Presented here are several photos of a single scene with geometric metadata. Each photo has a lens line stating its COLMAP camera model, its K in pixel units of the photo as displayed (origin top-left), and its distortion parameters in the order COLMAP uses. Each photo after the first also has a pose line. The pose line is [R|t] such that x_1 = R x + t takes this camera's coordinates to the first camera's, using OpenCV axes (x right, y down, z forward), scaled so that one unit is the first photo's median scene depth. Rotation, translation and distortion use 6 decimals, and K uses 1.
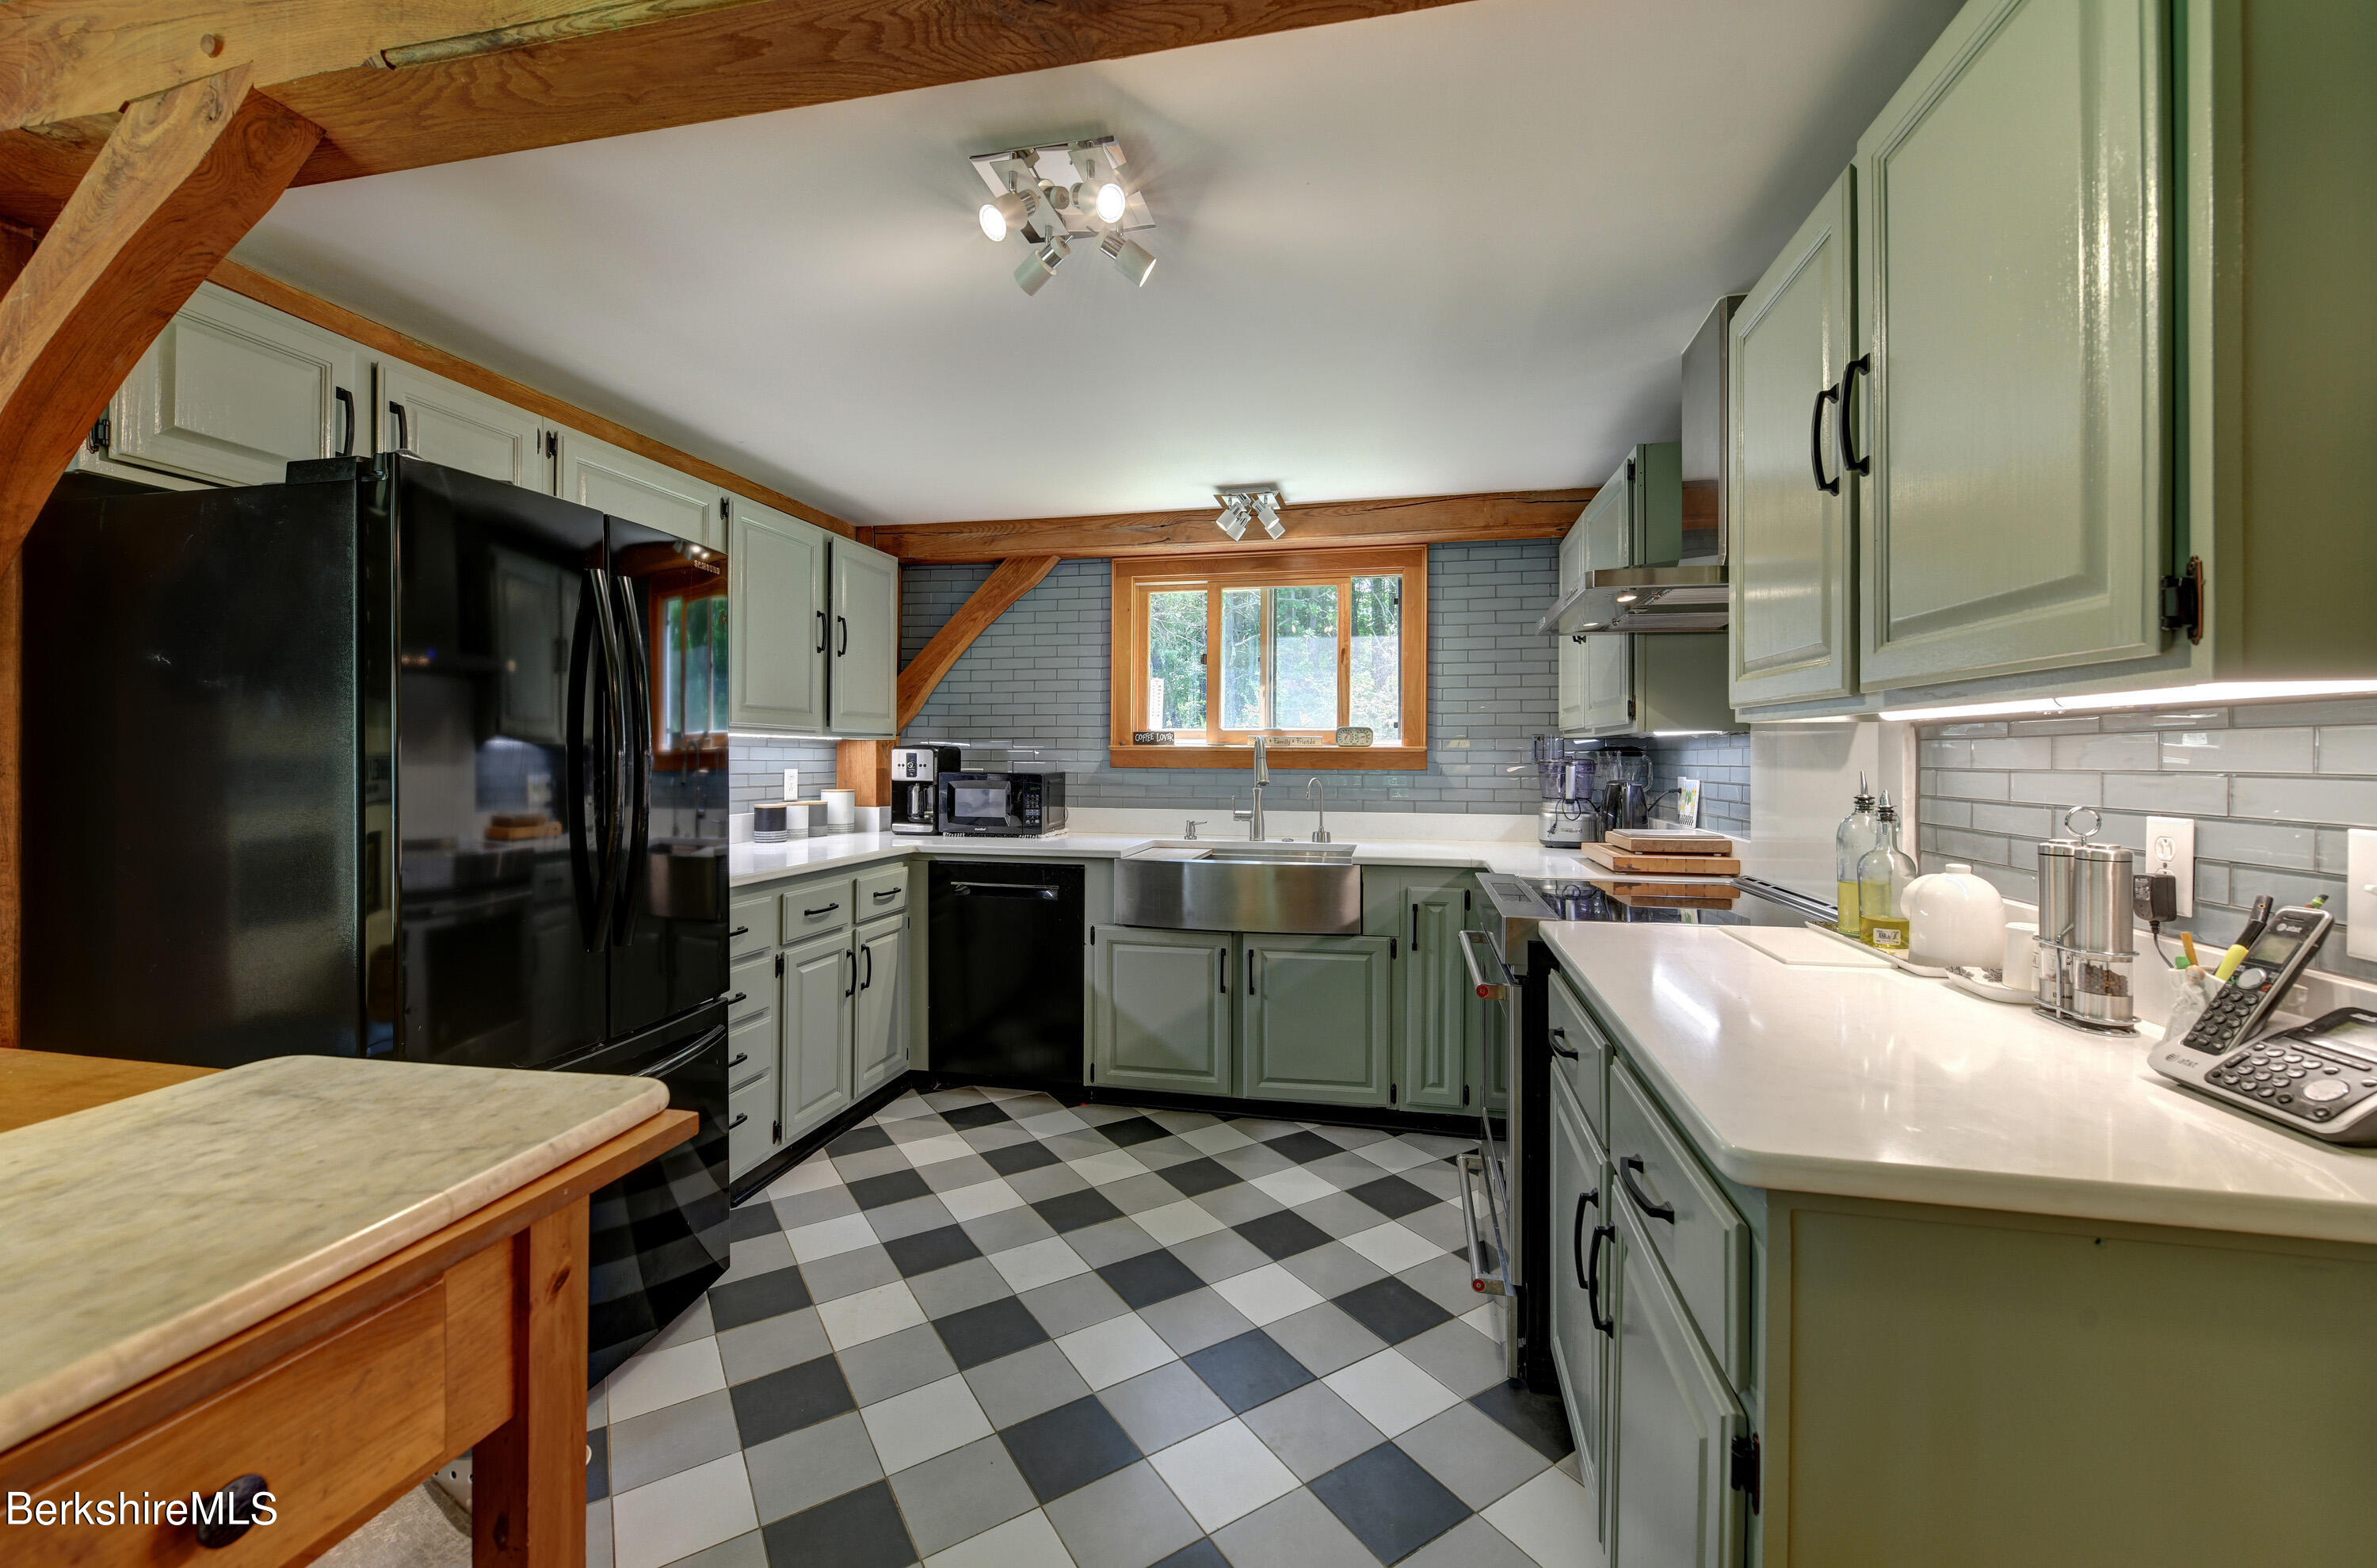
lens RADIAL K [[956.1, 0, 1189.4], [0, 956.1, 749.5], [0, 0, 1]] dist [0.013032, 0.000205]
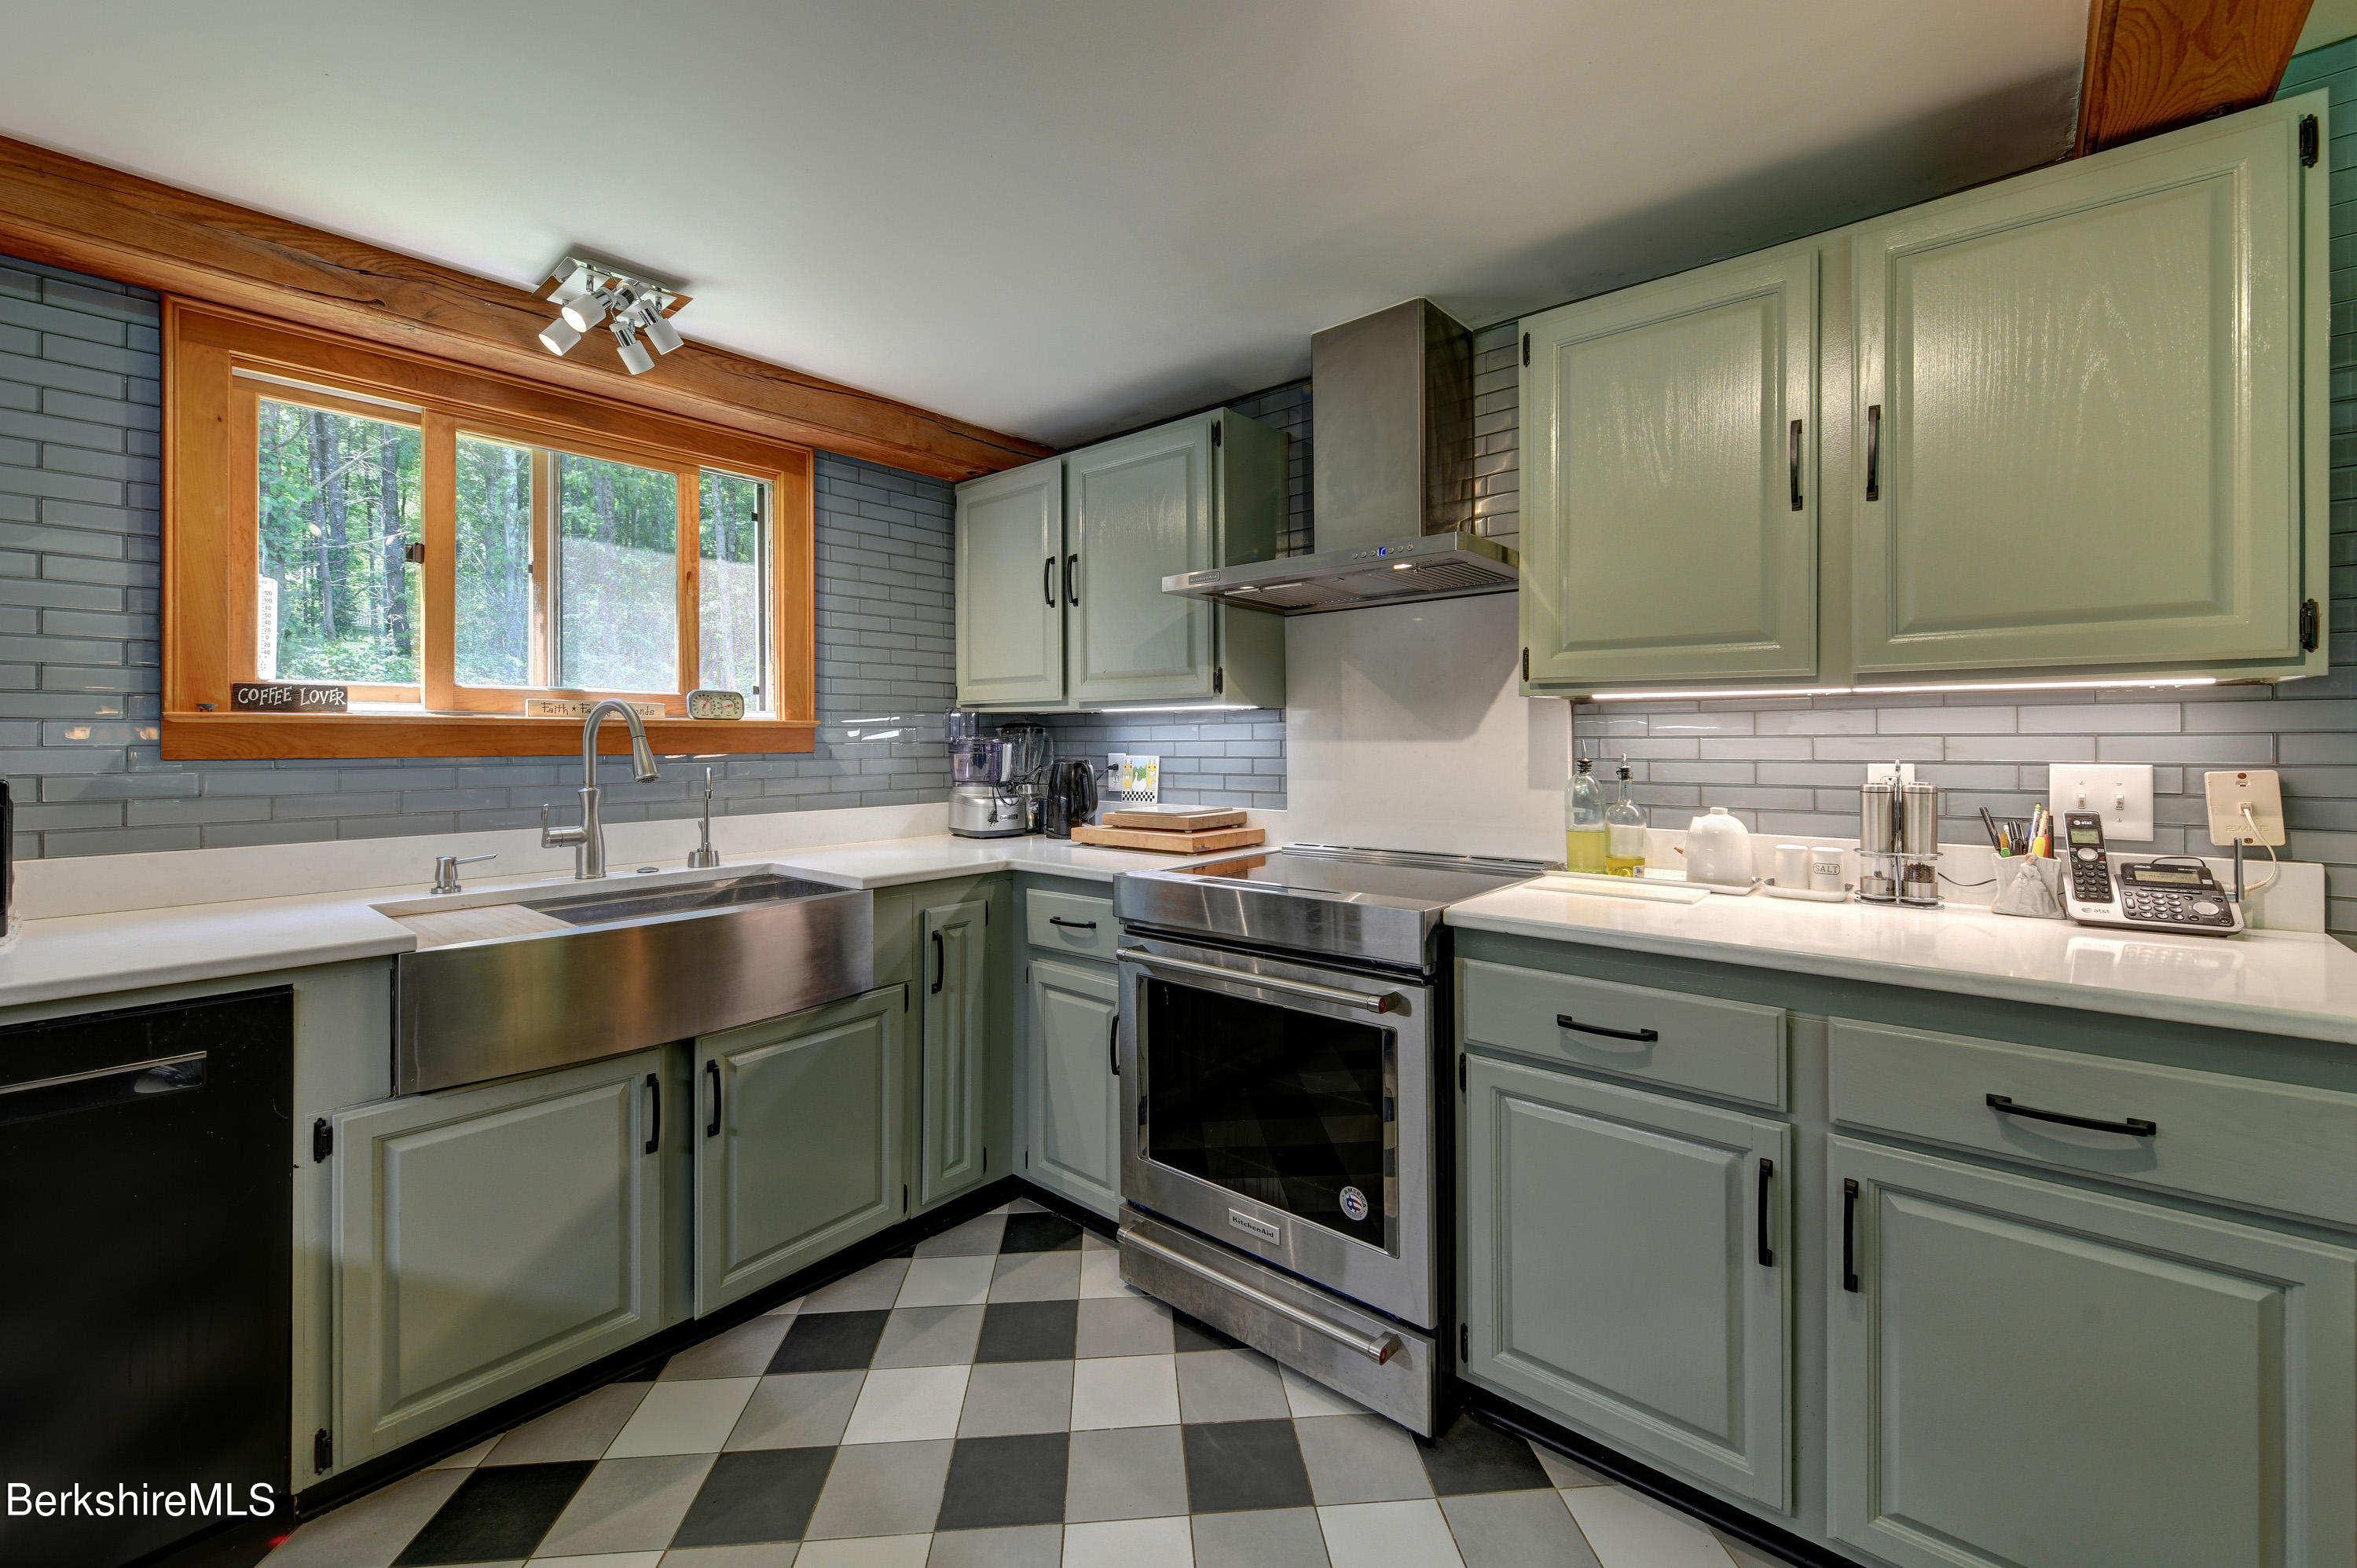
lens RADIAL K [[951.1, 0, 1186.8], [0, 951.1, 734.7], [0, 0, 1]] dist [-0.001968, -0.000134]
pose [[0.469447, -0.000743, 0.882960, -0.284100], [0.000184, 1.000000, 0.000743, 0.007508], [-0.882961, -0.000186, 0.469447, 0.422840]]
